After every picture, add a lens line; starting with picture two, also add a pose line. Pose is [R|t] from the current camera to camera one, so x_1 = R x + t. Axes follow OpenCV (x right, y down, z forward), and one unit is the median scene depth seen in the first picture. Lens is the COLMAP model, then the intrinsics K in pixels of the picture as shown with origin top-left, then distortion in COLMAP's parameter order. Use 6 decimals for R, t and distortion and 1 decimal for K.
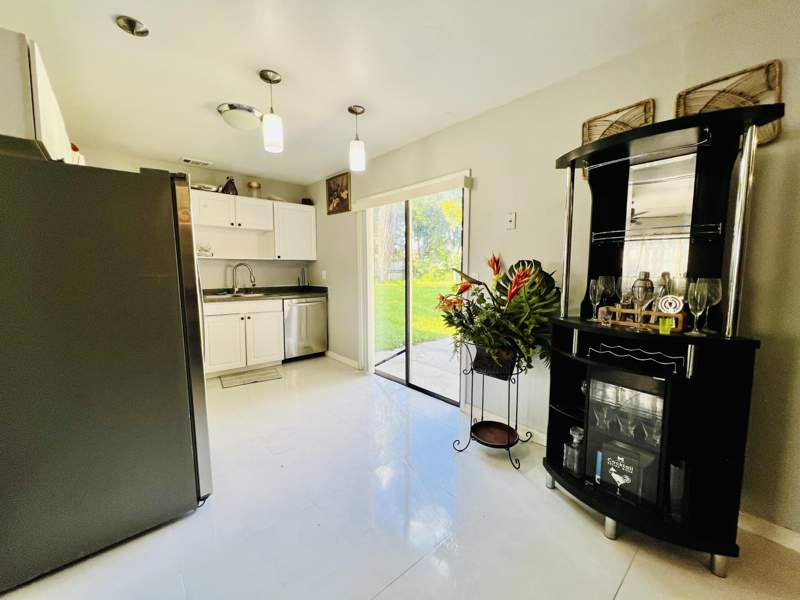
lens RADIAL K [[327.4, 0, 393.3], [0, 327.4, 297.8], [0, 0, 1]] dist [0.000357, -0.000689]
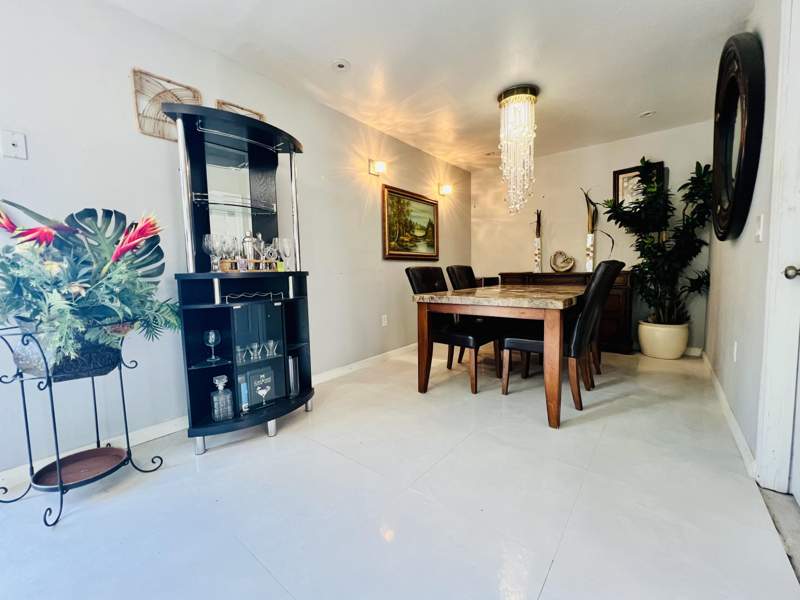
lens RADIAL K [[327.4, 0, 400.9], [0, 327.4, 297.0], [0, 0, 1]] dist [0.000357, -0.000689]
pose [[-0.180378, -0.067569, 0.981274, -0.562874], [0.116526, 0.989144, 0.089531, 0.117661], [-0.976671, 0.130494, -0.170547, 0.569592]]
